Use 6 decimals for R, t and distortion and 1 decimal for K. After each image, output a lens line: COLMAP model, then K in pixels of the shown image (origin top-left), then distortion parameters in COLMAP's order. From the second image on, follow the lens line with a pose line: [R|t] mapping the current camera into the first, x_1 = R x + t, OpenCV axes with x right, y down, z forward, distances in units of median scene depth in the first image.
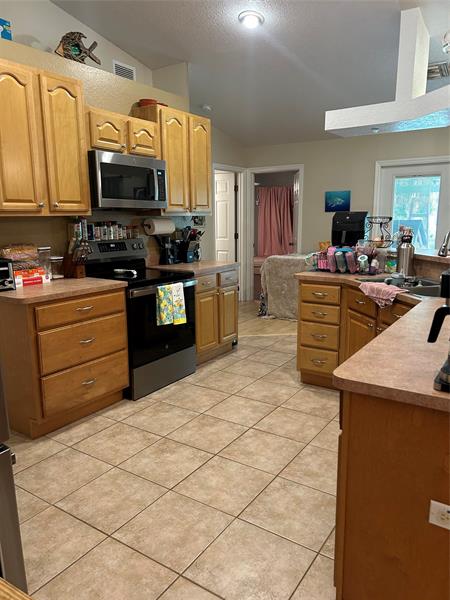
lens RADIAL K [[449.5, 0, 228.0], [0, 449.5, 300.8], [0, 0, 1]] dist [0.058397, -0.062744]
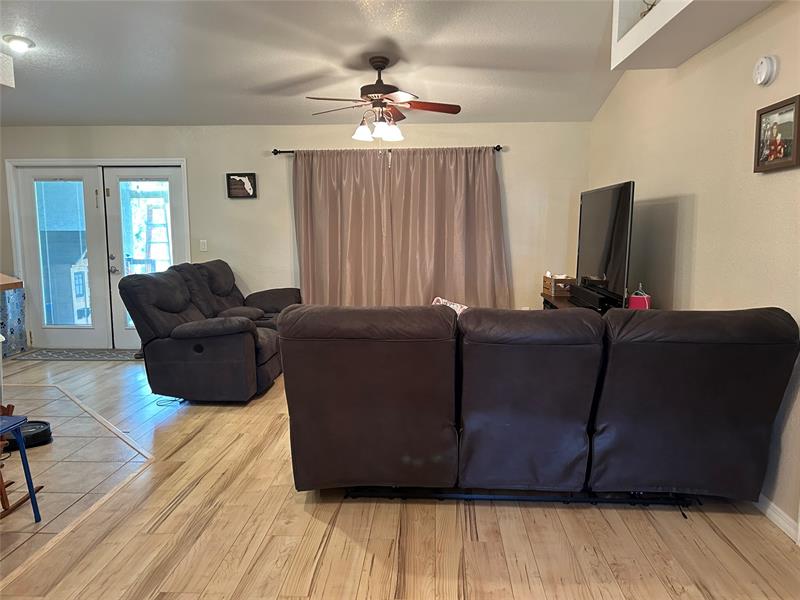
lens RADIAL K [[599.3, 0, 398.1], [0, 599.3, 294.0], [0, 0, 1]] dist [0.058397, -0.062744]
pose [[0.865826, -0.052397, 0.497595, 0.652133], [0.087572, 0.995020, -0.047601, 0.081127], [-0.492623, 0.084790, 0.866103, -0.468401]]
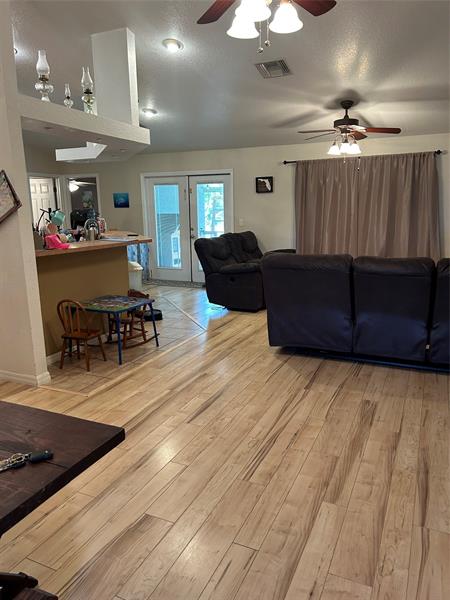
lens RADIAL K [[449.5, 0, 225.1], [0, 449.5, 305.9], [0, 0, 1]] dist [0.058397, -0.062744]
pose [[0.988739, -0.036773, 0.145065, 0.631533], [0.032430, 0.998955, 0.032191, 0.145045], [-0.146097, -0.027124, 0.988898, -0.871357]]
